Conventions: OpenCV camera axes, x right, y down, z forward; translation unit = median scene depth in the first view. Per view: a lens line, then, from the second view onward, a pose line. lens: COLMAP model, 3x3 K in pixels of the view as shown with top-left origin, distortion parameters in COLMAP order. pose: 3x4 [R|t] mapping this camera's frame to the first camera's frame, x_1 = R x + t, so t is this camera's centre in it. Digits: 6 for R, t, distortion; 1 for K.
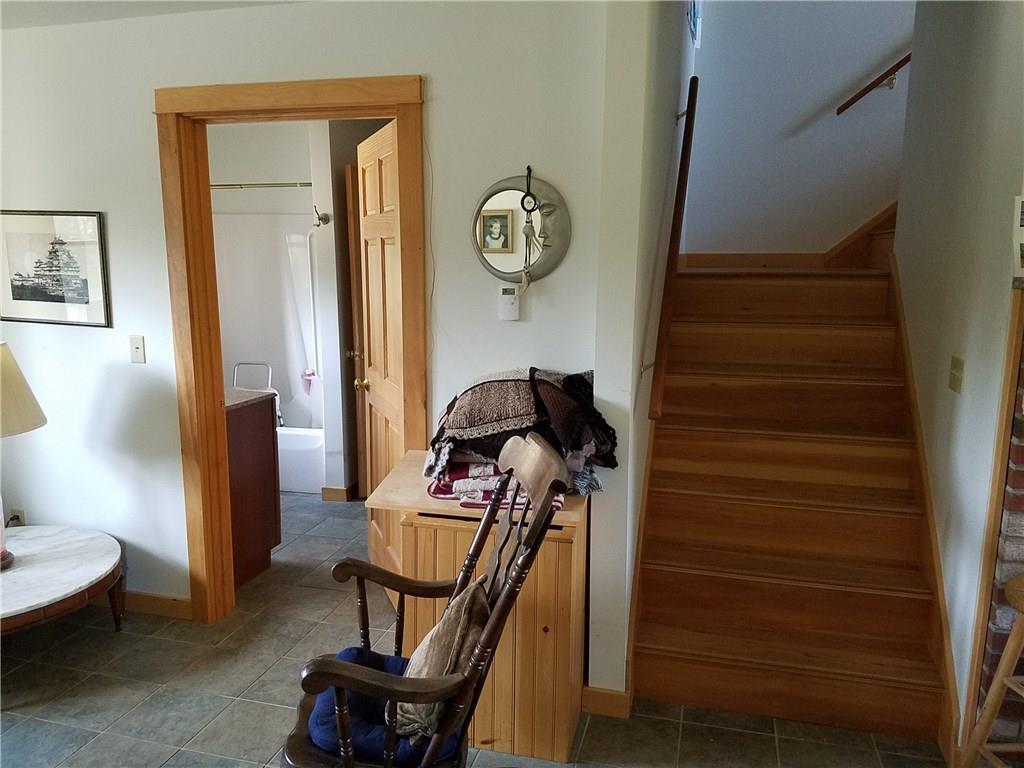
lens RADIAL K [[792.0, 0, 511.7], [0, 792.0, 392.7], [0, 0, 1]] dist [0.191299, -0.299323]
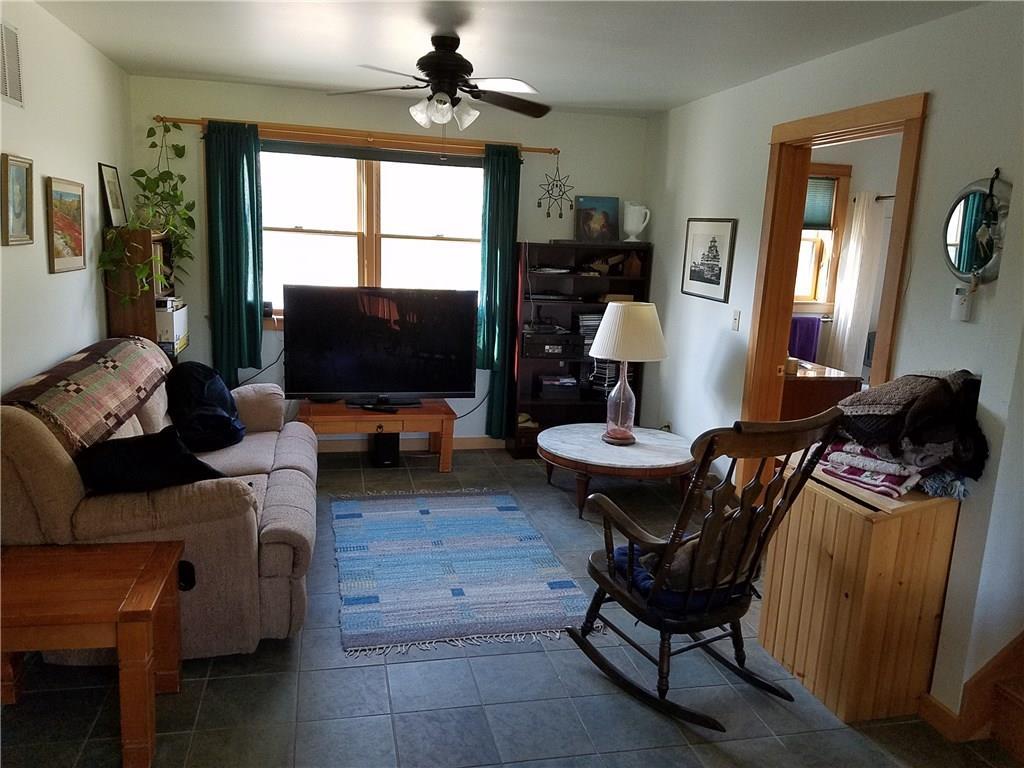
lens RADIAL K [[792.0, 0, 511.7], [0, 792.0, 392.7], [0, 0, 1]] dist [0.191299, -0.299323]
pose [[0.482753, 0.185983, -0.855780, 0.528432], [-0.195653, 0.975395, 0.101608, 0.001651], [0.853621, 0.118384, 0.507263, 0.012663]]
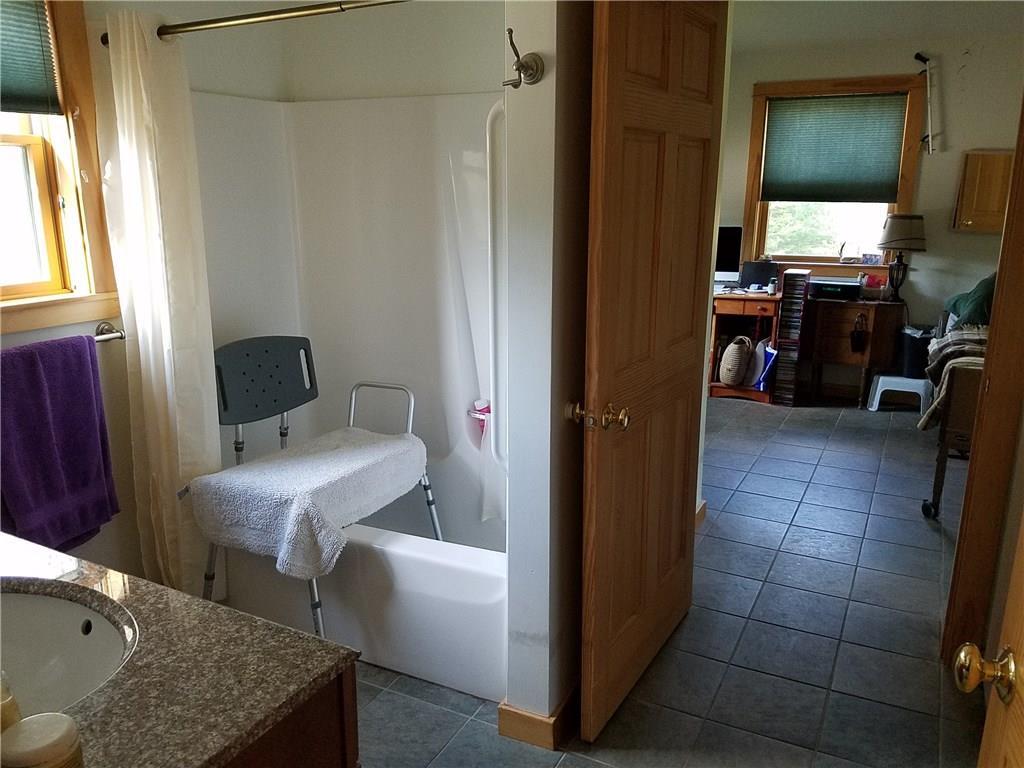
lens RADIAL K [[792.0, 0, 511.7], [0, 792.0, 392.7], [0, 0, 1]] dist [0.191299, -0.299323]
pose [[0.976836, 0.047661, -0.208612, -0.225725], [-0.032526, 0.996624, 0.075389, -0.135791], [0.211501, -0.066858, 0.975088, 0.897539]]
